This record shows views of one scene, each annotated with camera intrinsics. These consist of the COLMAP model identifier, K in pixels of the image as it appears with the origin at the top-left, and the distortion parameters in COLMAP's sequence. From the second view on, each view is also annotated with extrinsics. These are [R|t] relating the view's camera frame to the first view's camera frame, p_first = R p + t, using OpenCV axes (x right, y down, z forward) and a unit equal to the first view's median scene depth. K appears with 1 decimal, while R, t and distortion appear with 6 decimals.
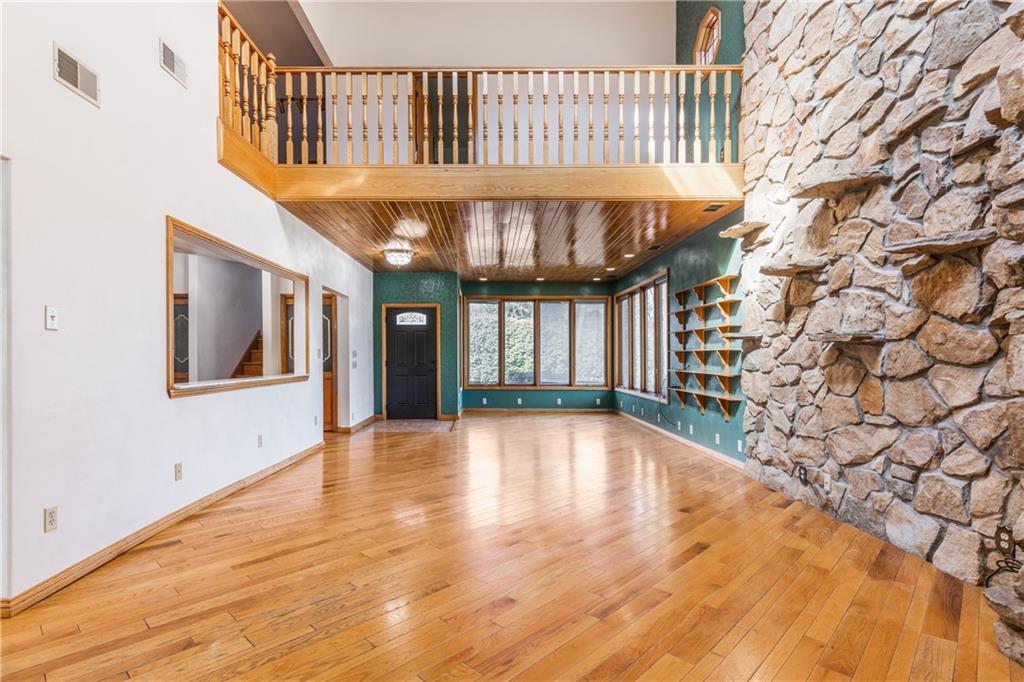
lens RADIAL K [[498.8, 0, 485.4], [0, 498.8, 356.4], [0, 0, 1]] dist [0.011094, -0.003622]
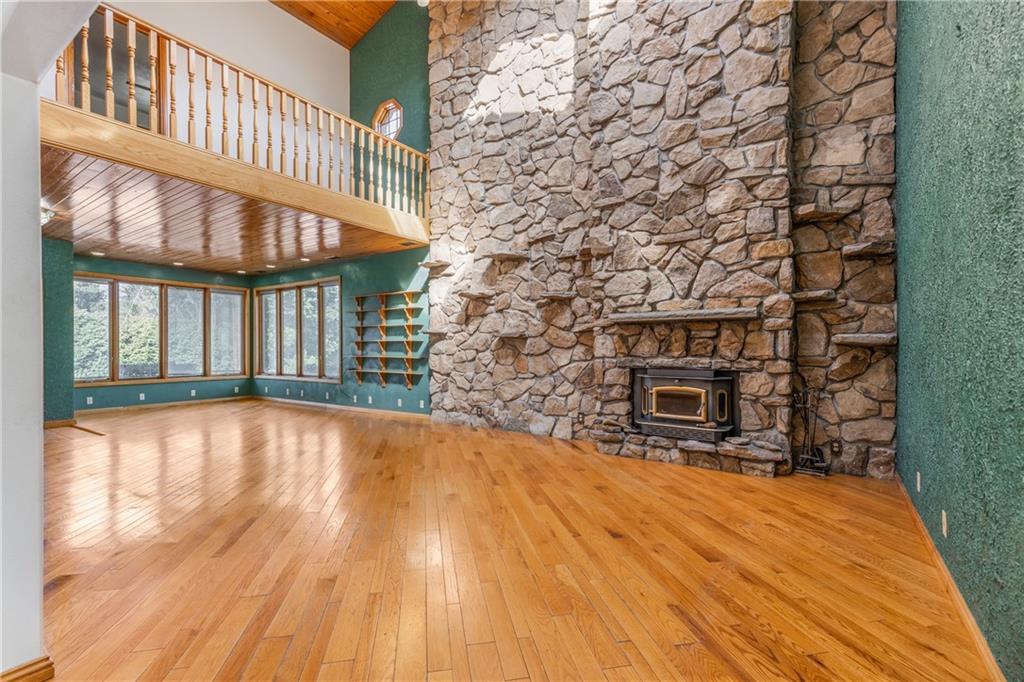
lens RADIAL K [[459.8, 0, 505.0], [0, 459.8, 346.0], [0, 0, 1]] dist [0.009380, -0.000923]
pose [[0.566964, -0.001123, 0.823741, -0.571883], [0.002643, 0.999996, -0.000456, 0.004813], [-0.823738, 0.002436, 0.566965, 0.003613]]
